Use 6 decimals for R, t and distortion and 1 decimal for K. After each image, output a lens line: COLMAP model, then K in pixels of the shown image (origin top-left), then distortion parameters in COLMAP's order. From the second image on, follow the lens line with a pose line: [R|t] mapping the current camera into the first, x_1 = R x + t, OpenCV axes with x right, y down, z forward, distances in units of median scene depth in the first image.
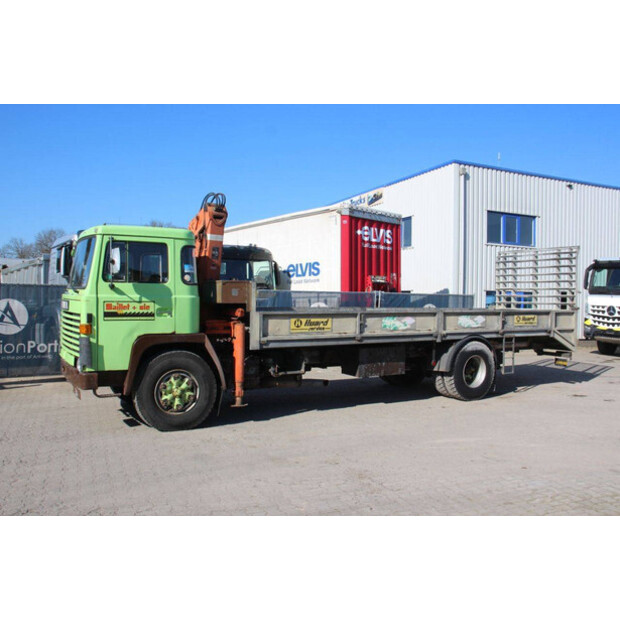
lens RADIAL K [[591.2, 0, 310.0], [0, 591.2, 310.0], [0, 0, 1]] dist [-0.164168, 0.002789]
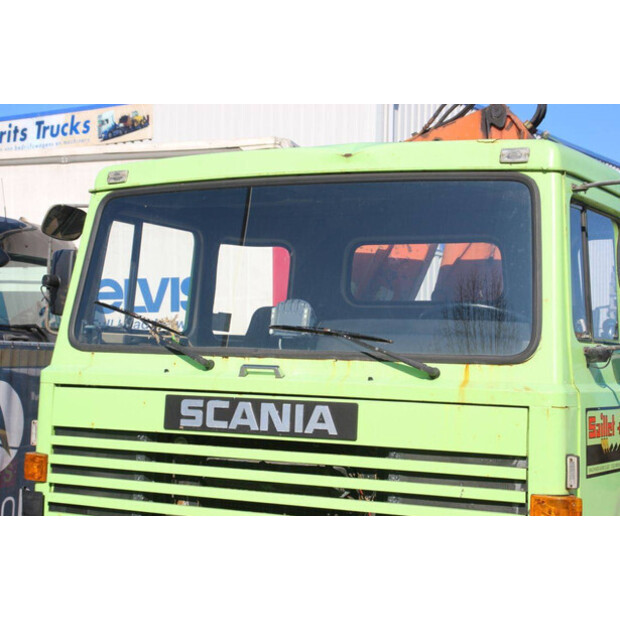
lens RADIAL K [[1223.8, 0, 310.0], [0, 1223.8, 310.0], [0, 0, 1]] dist [0.151593, 1.462681]
pose [[0.840856, 0.025060, 0.540679, -0.566620], [0.003468, 0.998658, -0.051681, -0.023024], [-0.541248, 0.045332, 0.839640, 0.398545]]
